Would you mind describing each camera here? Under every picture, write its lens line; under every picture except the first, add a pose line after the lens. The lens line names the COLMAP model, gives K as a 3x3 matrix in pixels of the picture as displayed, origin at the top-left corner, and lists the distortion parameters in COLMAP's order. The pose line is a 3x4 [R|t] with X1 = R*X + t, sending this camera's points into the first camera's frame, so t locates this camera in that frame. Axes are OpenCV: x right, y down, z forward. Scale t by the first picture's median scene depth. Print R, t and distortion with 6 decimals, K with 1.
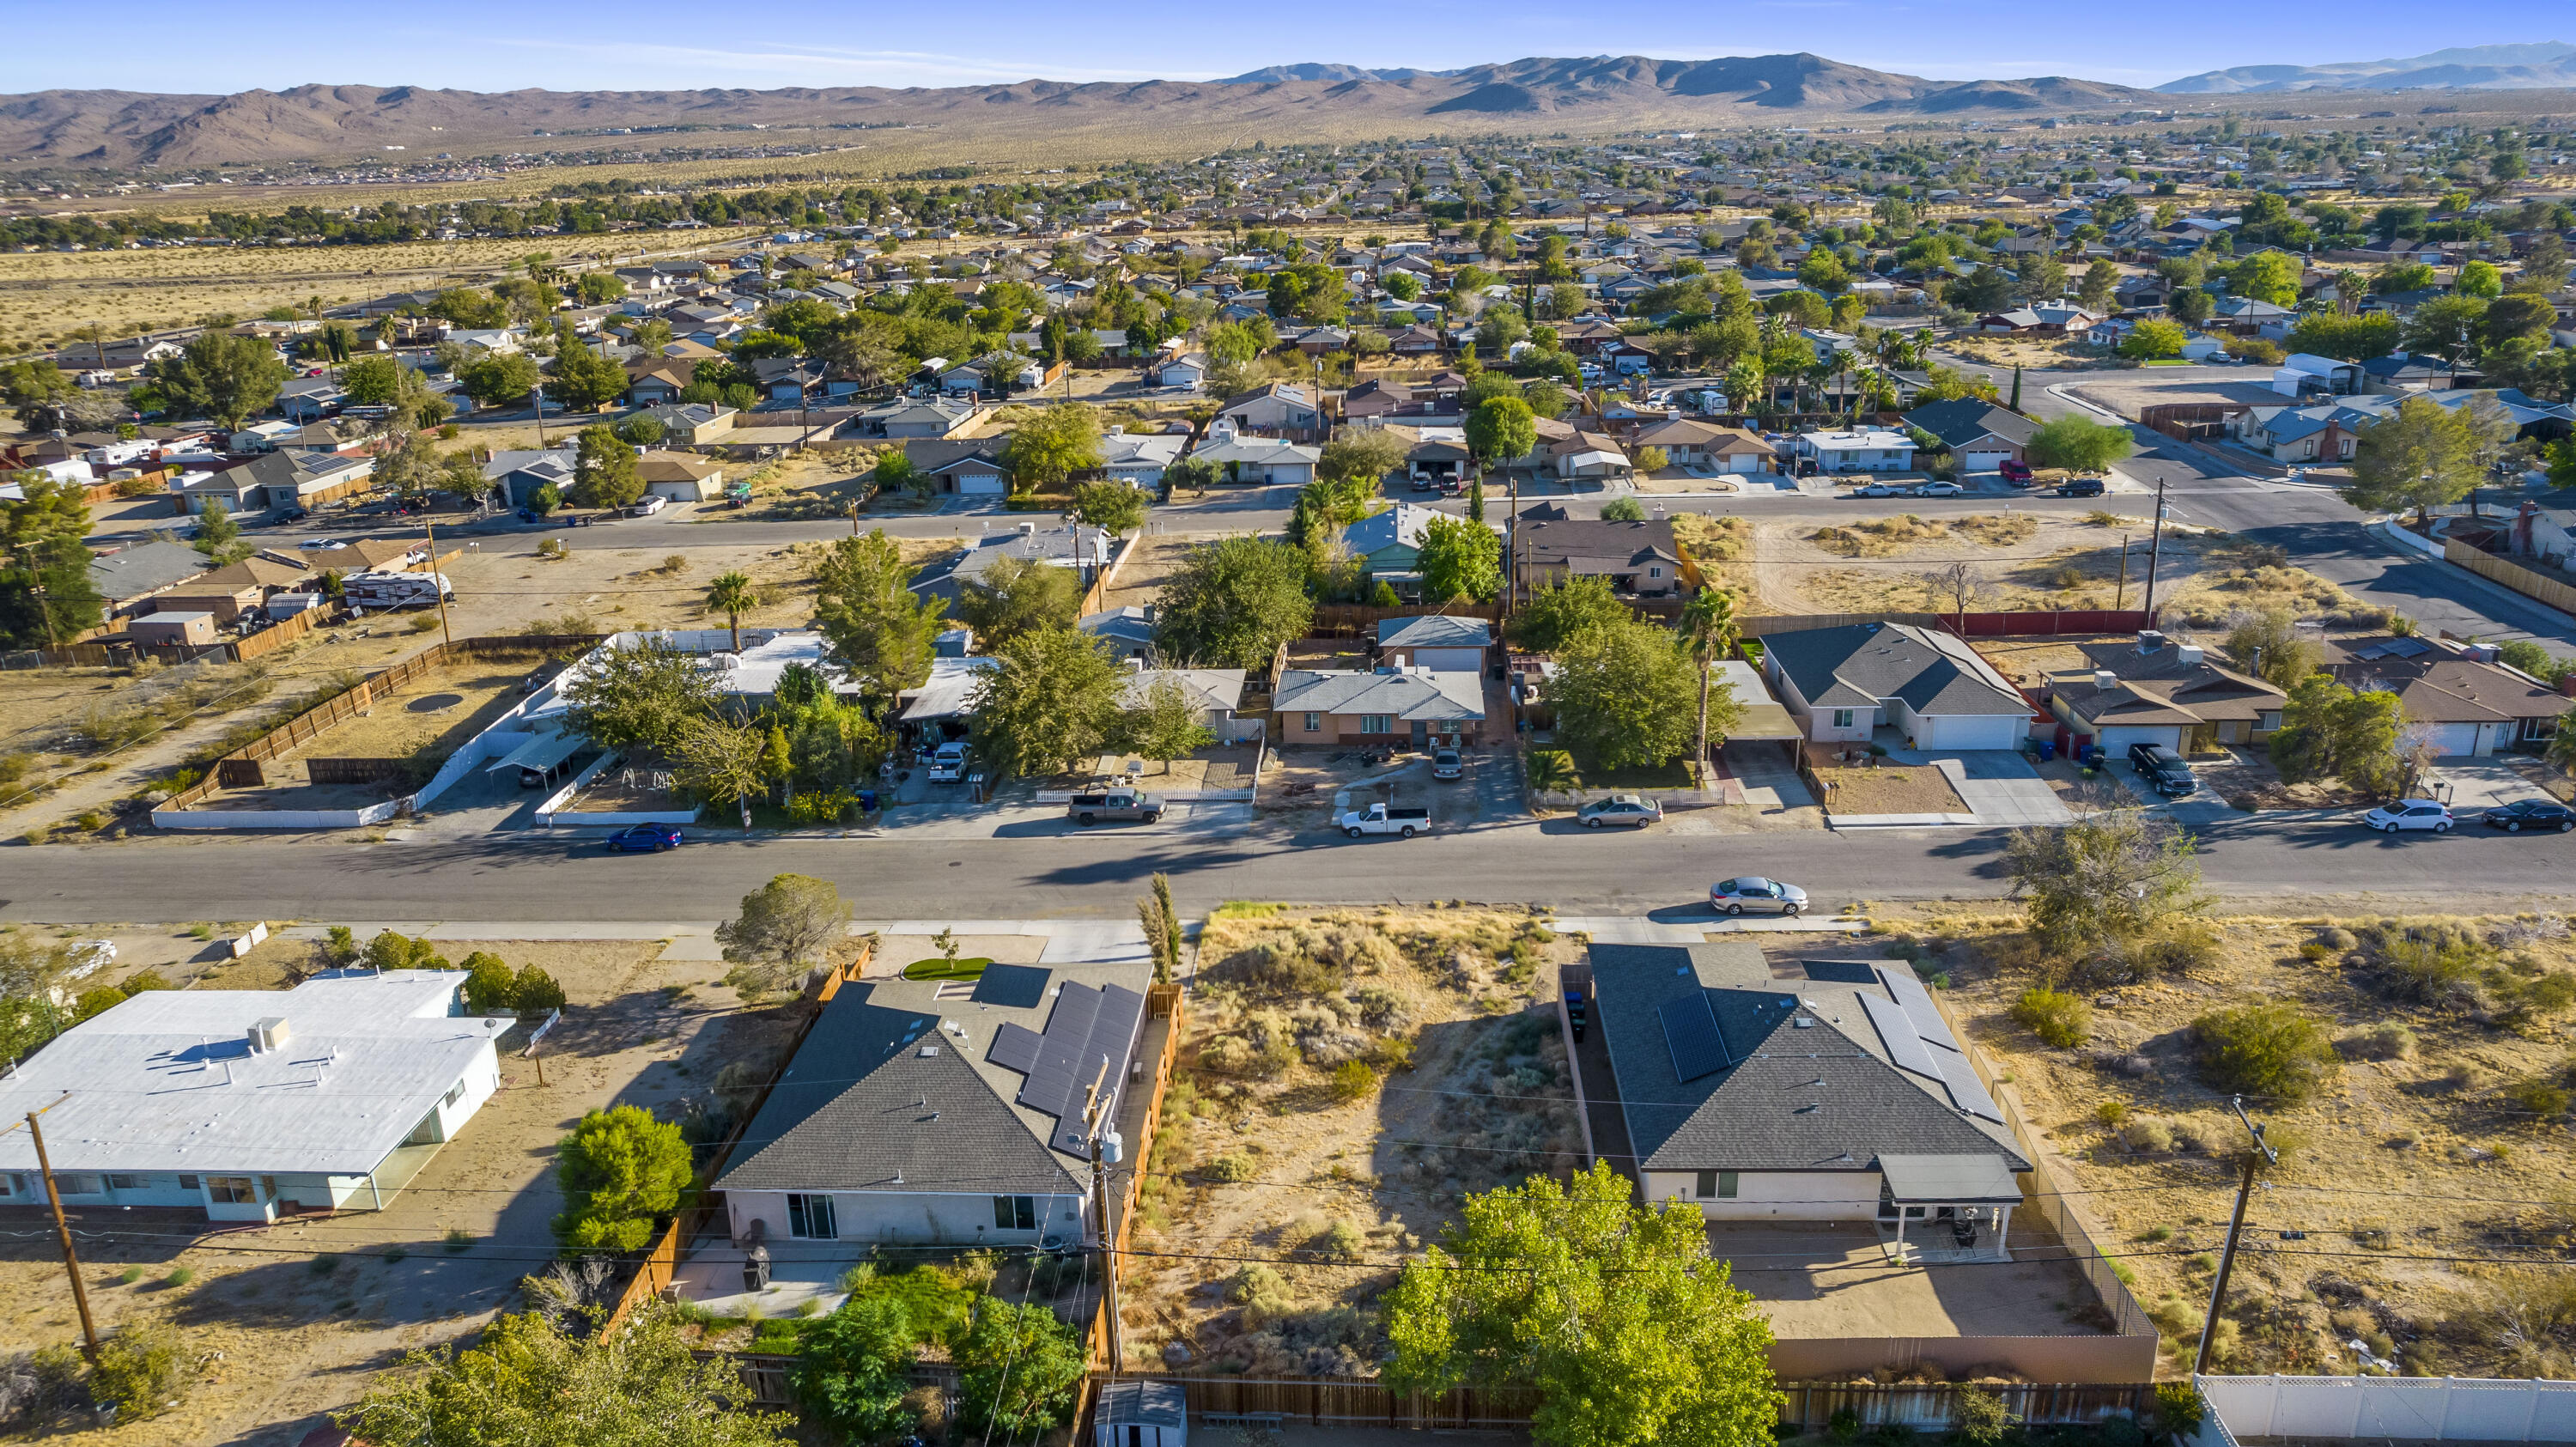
lens RADIAL K [[1673.3, 0, 1288.0], [0, 1673.3, 723.5], [0, 0, 1]] dist [-0.073048, 0.079152]
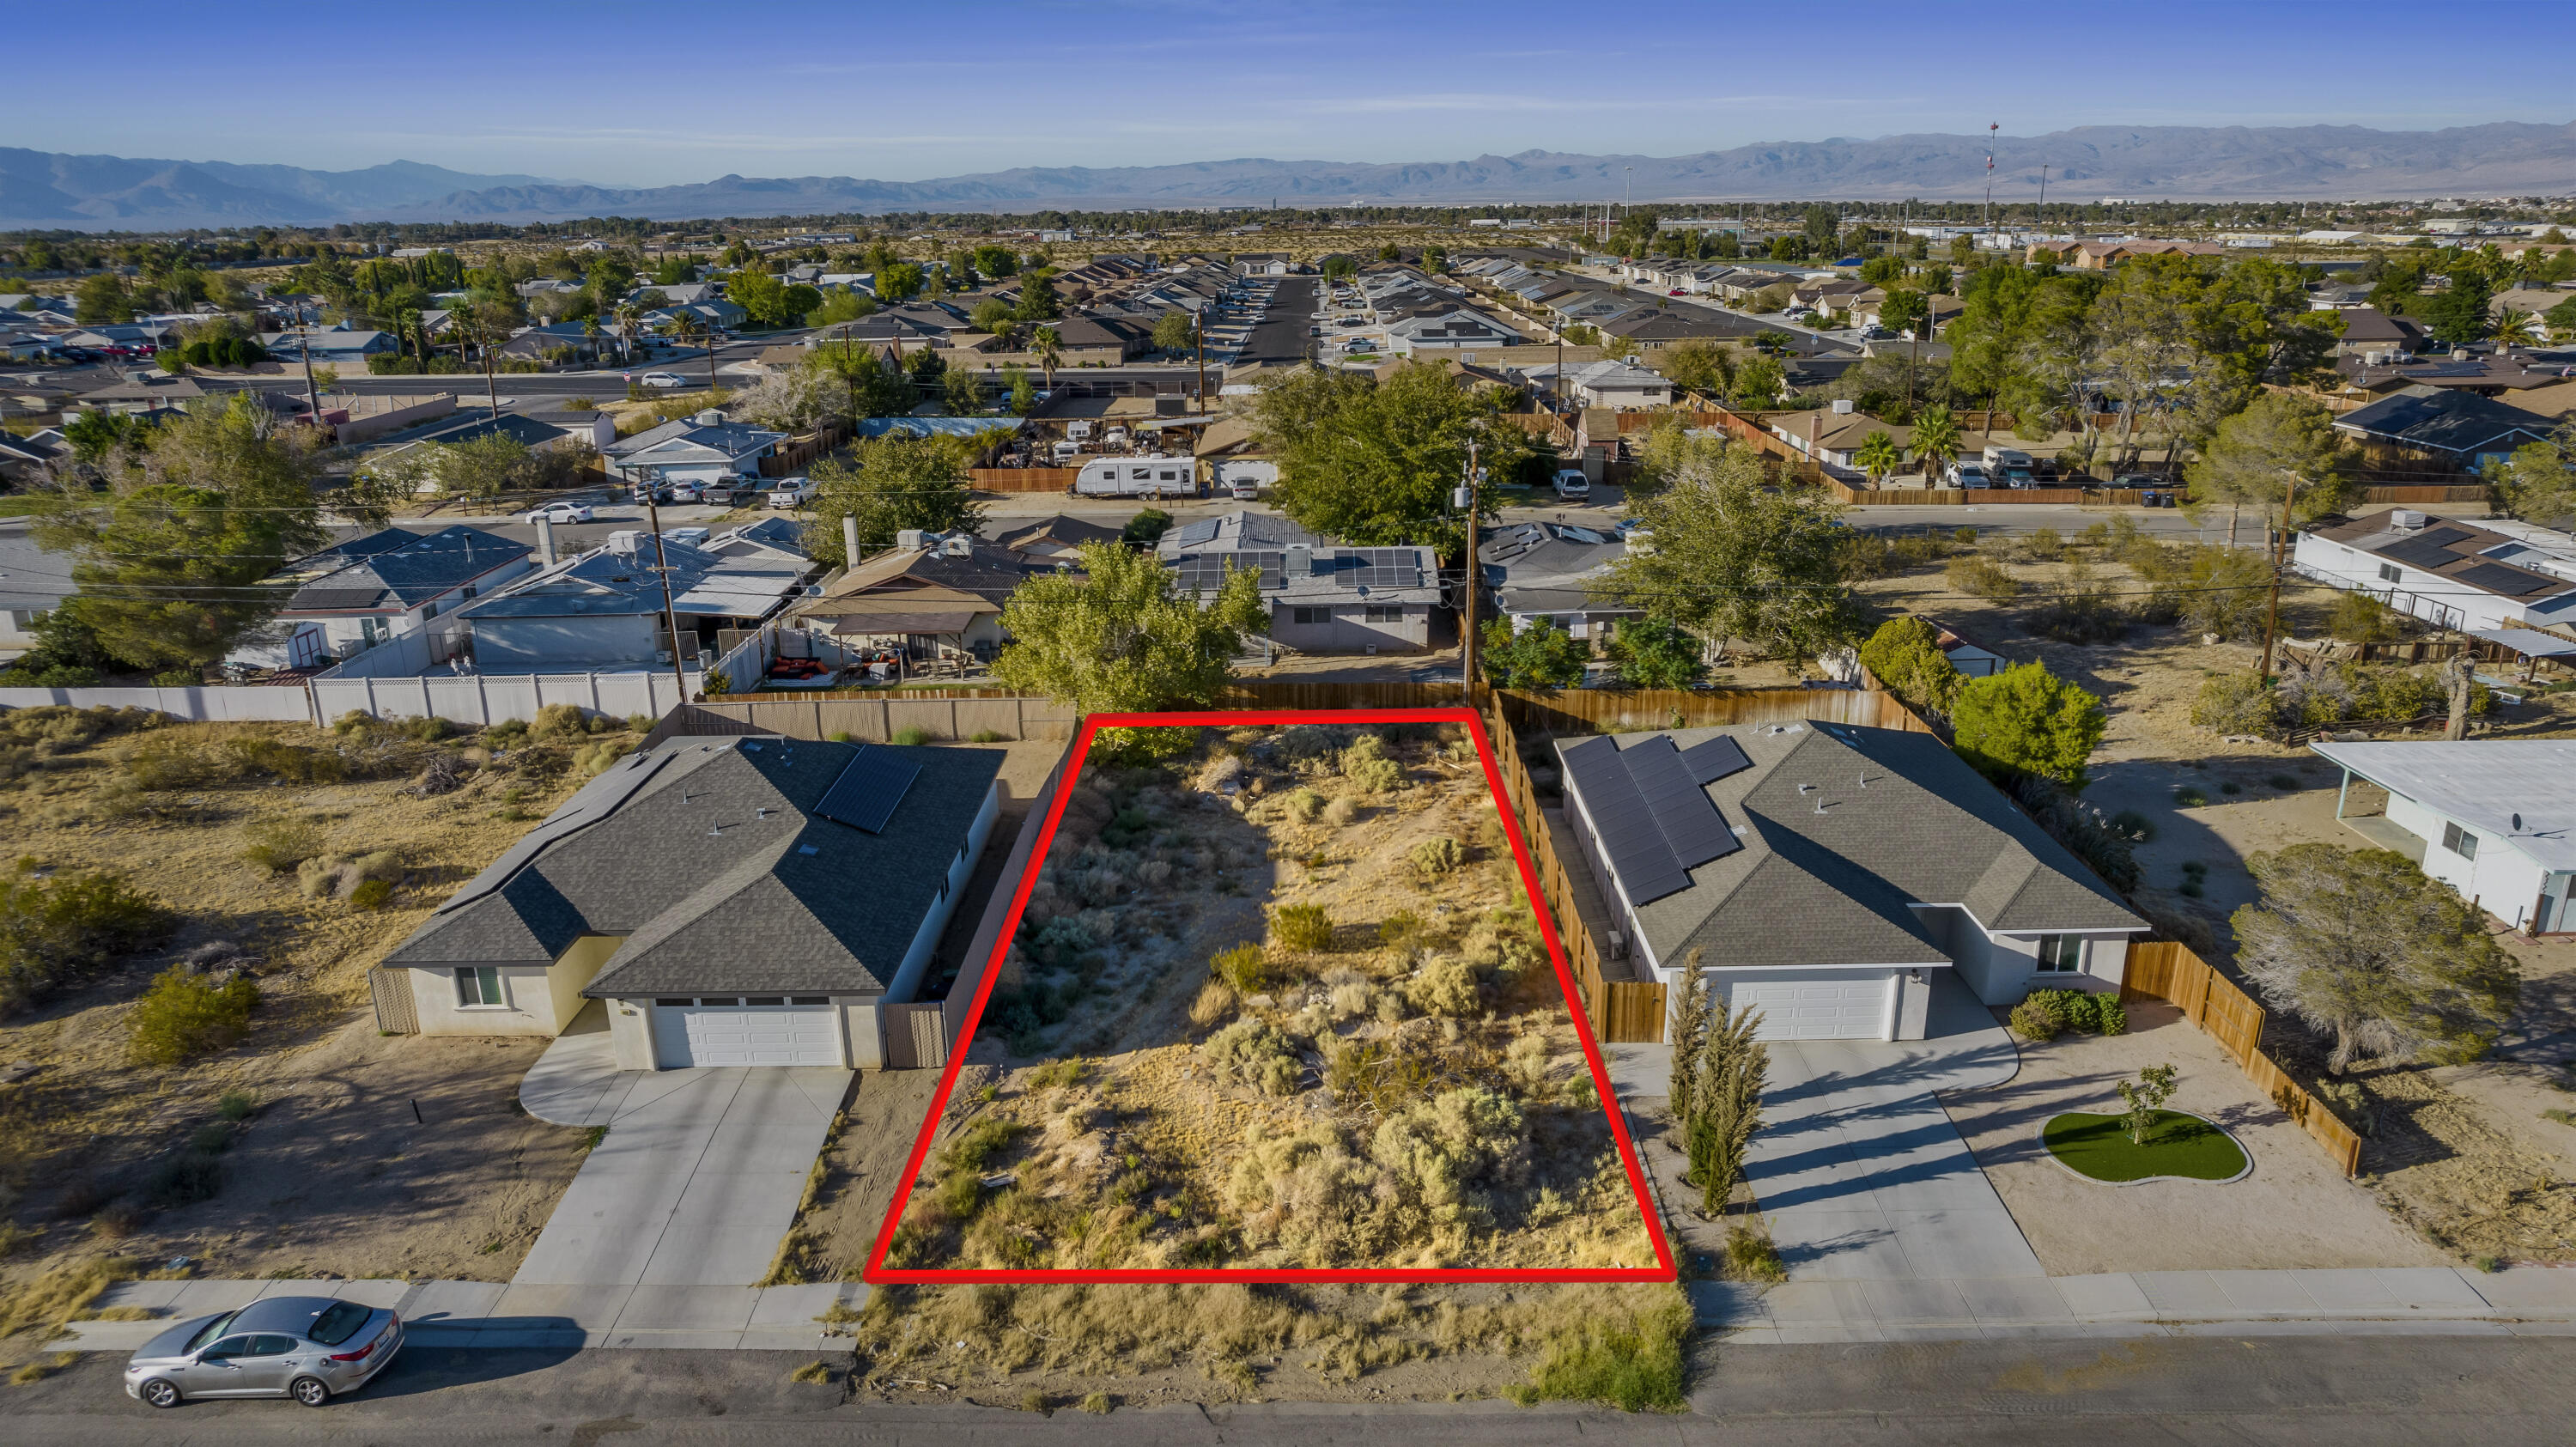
lens RADIAL K [[1673.3, 0, 1288.0], [0, 1673.3, 723.5], [0, 0, 1]] dist [-0.073048, 0.079152]
pose [[-0.997828, 0.054774, -0.036605, 0.053337], [0.022715, 0.807608, 0.589282, -0.223632], [0.061840, 0.587171, -0.807098, 1.207731]]
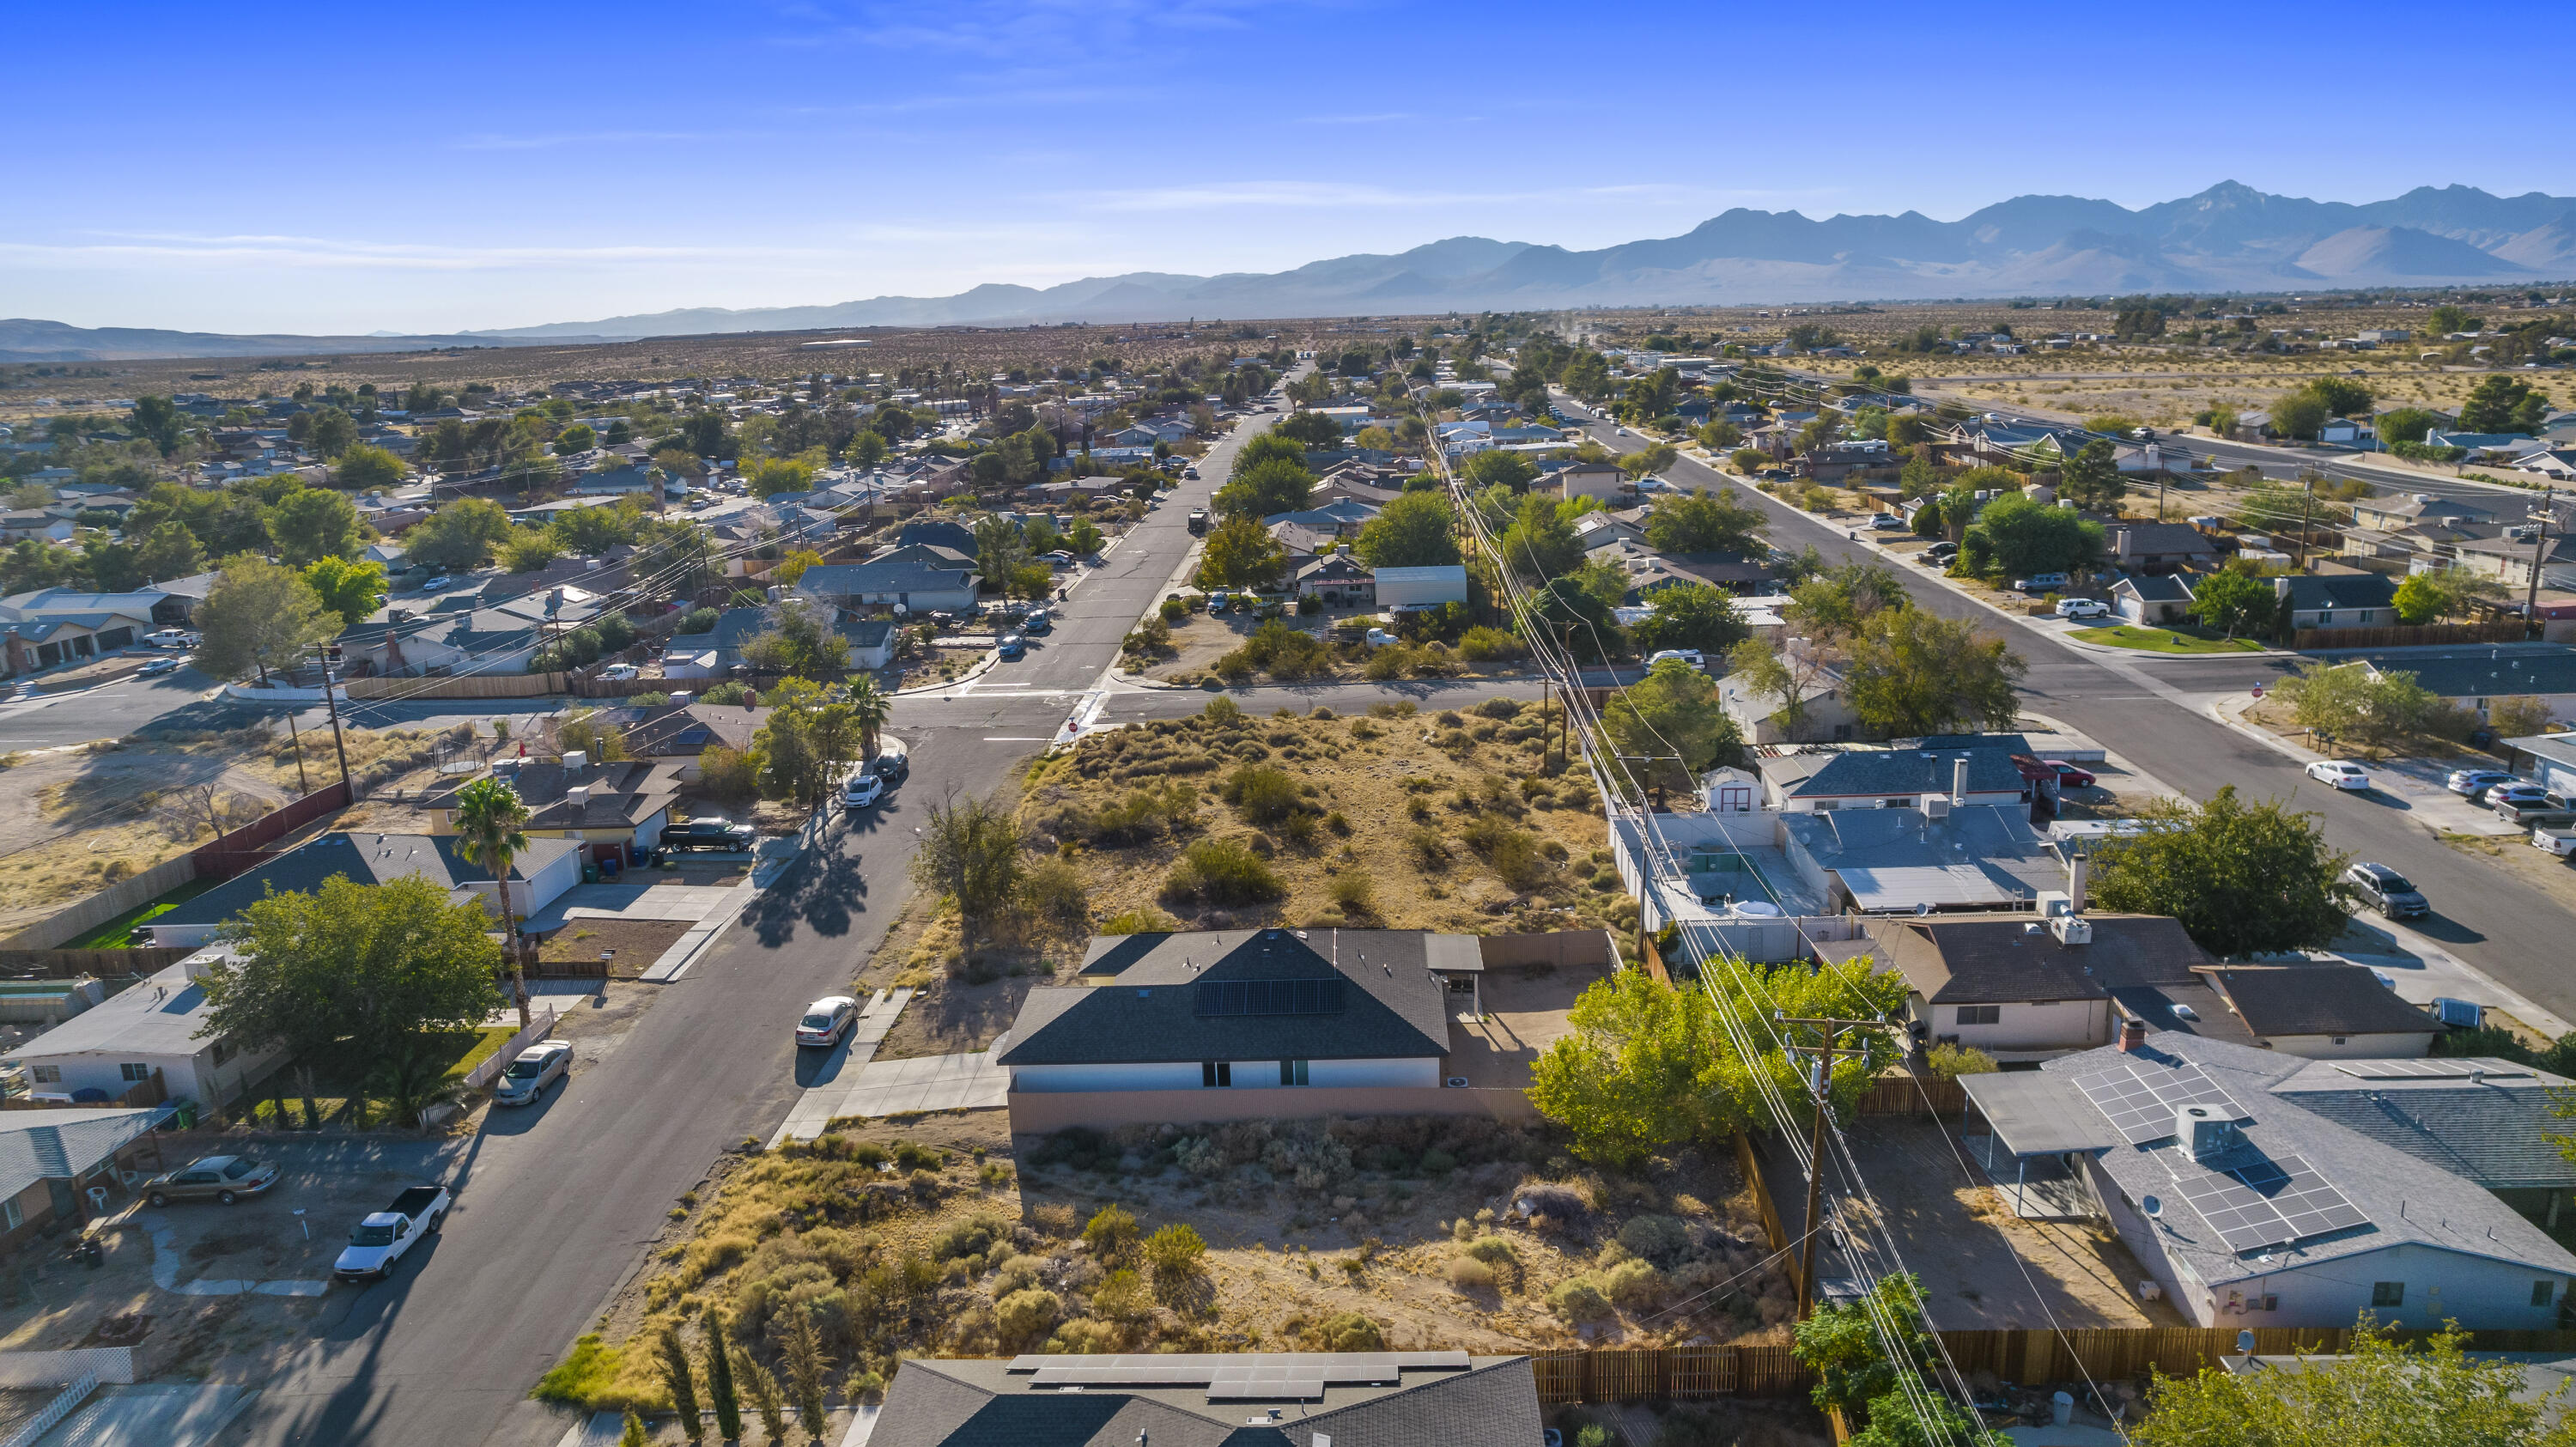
lens RADIAL K [[1673.3, 0, 1288.0], [0, 1673.3, 723.5], [0, 0, 1]] dist [-0.073048, 0.079152]
pose [[-0.010498, -0.212394, 0.977128, -0.574465], [0.351714, 0.913955, 0.202442, -0.140302], [-0.936049, 0.345795, 0.065107, 0.630200]]
